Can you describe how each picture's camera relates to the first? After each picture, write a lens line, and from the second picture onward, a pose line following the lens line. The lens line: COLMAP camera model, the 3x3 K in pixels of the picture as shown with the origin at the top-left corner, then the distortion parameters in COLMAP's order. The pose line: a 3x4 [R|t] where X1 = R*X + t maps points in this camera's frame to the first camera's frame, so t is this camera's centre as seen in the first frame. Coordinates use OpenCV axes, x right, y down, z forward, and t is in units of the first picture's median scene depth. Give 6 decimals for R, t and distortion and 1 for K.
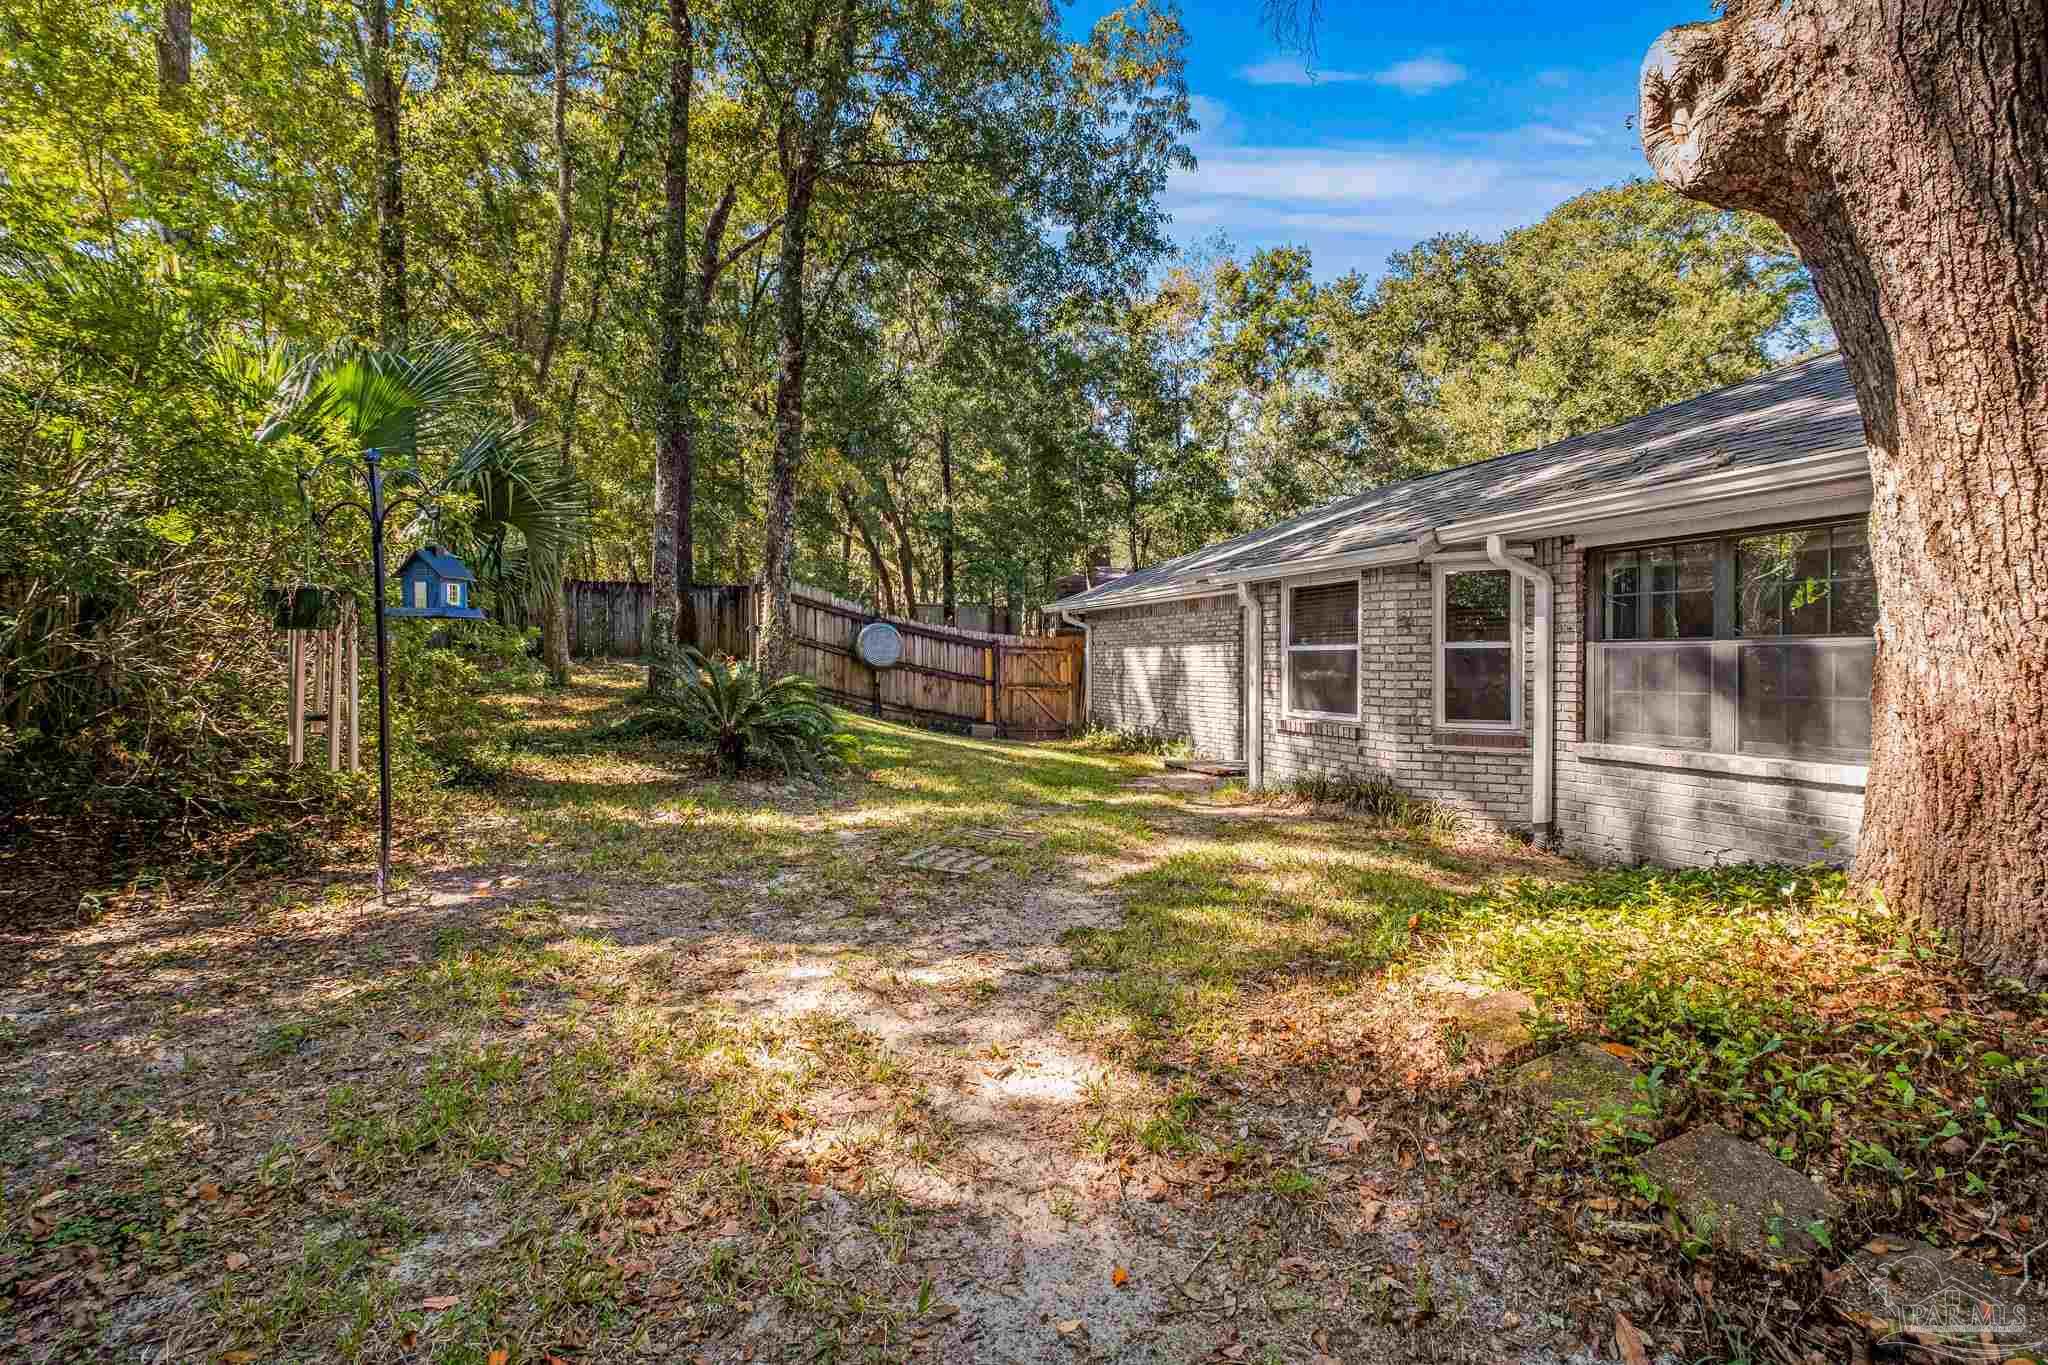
lens RADIAL K [[852.9, 0, 1024.0], [0, 852.9, 682.5], [0, 0, 1]] dist [-0.000948, -0.000125]
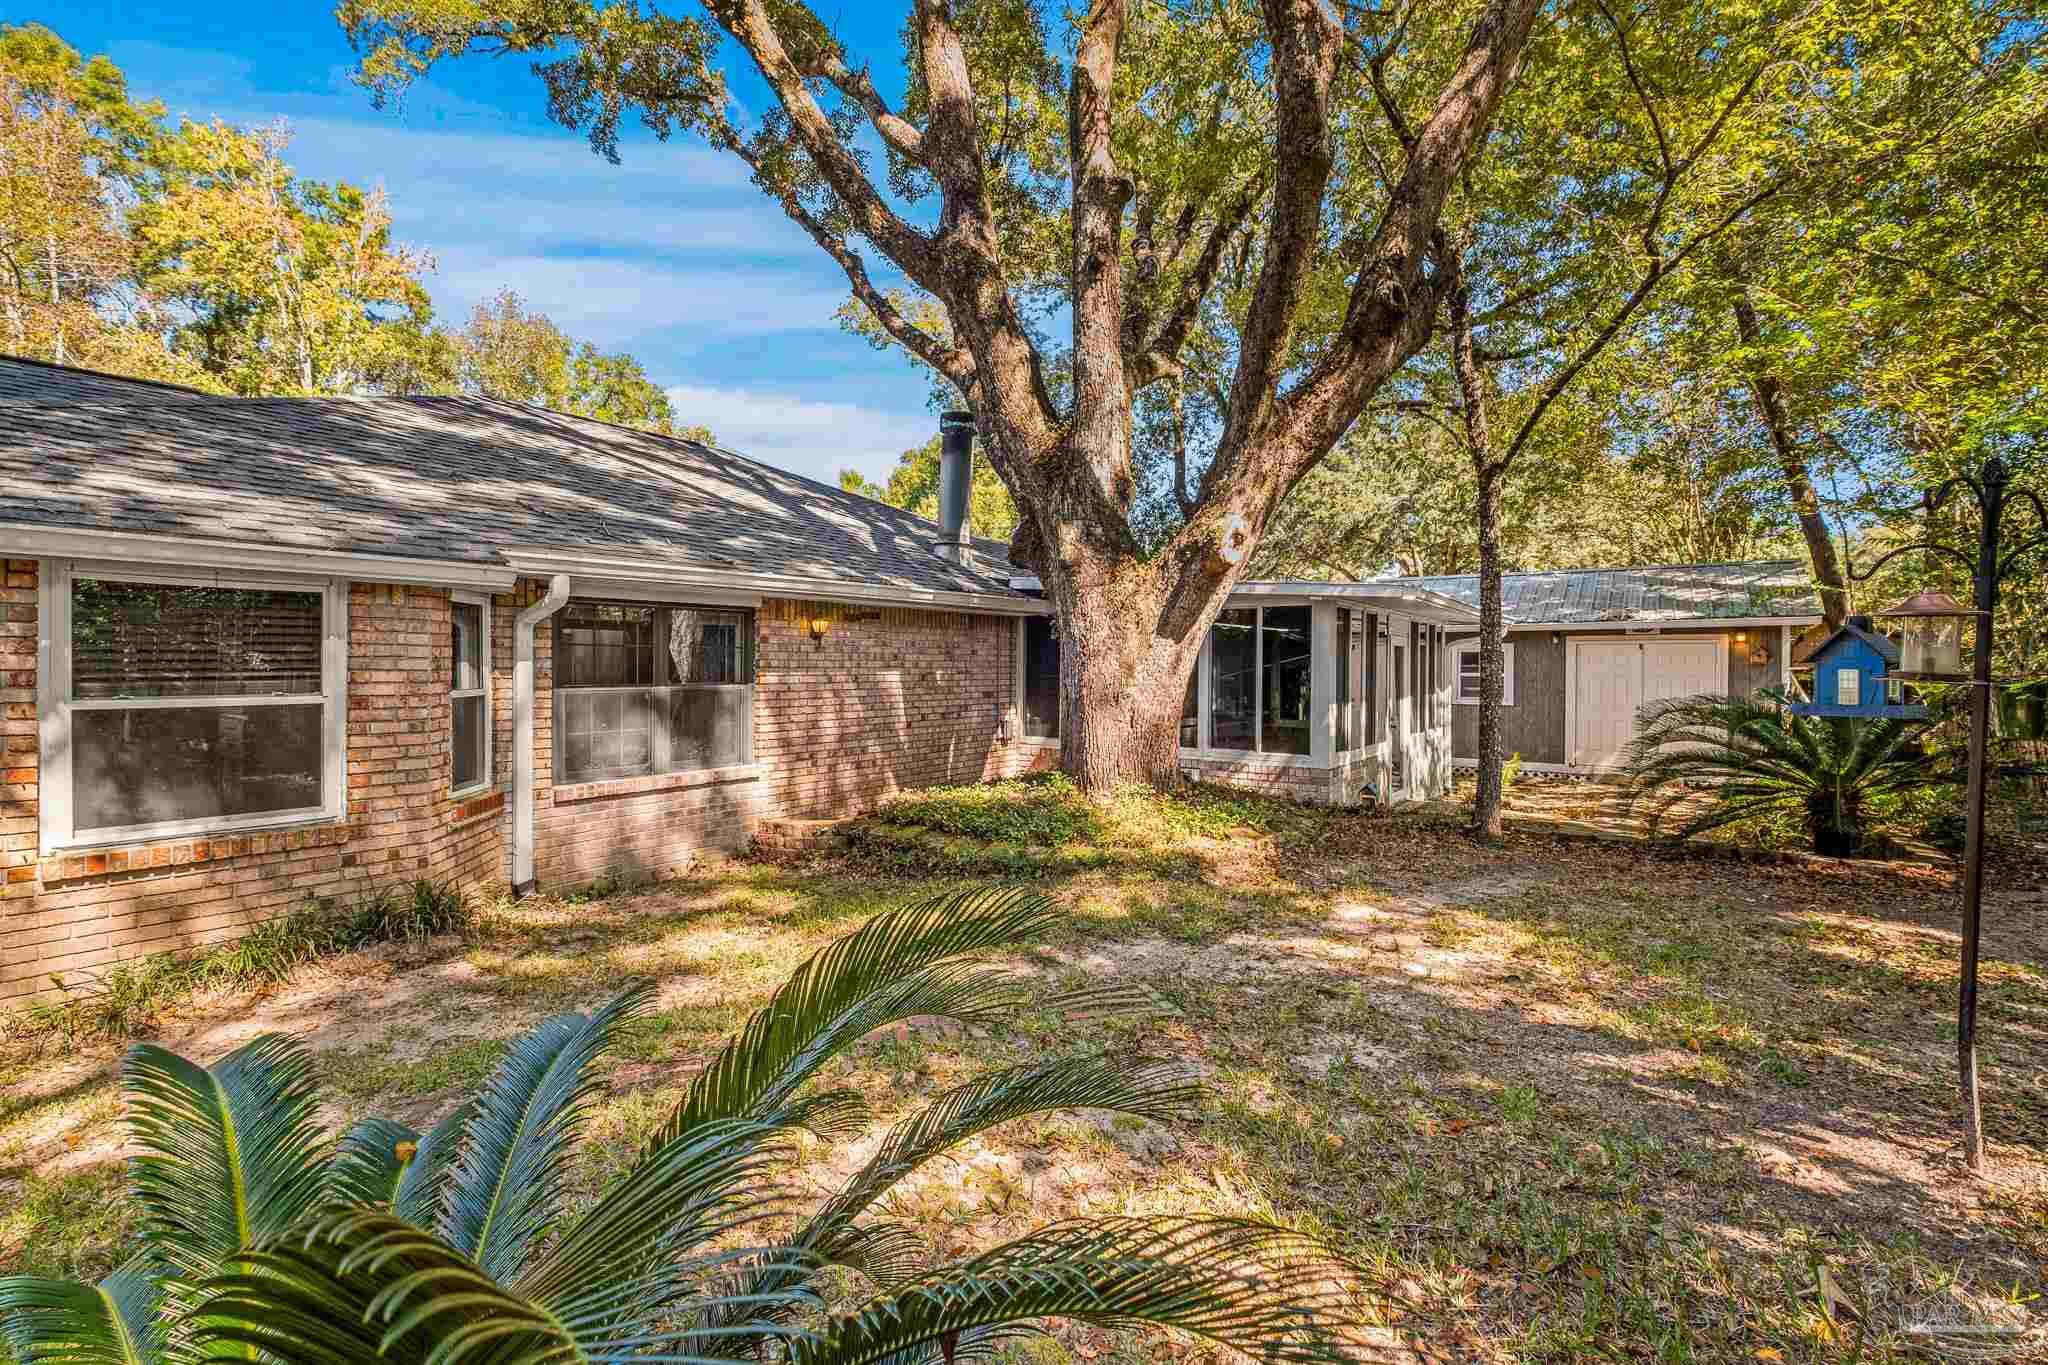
lens RADIAL K [[852.9, 0, 1024.0], [0, 852.9, 682.5], [0, 0, 1]] dist [-0.000948, -0.000125]
pose [[-0.523190, -0.020069, 0.851980, -0.555795], [0.019779, 0.999167, 0.035682, -0.087696], [-0.851986, 0.035520, -0.522358, 1.173105]]
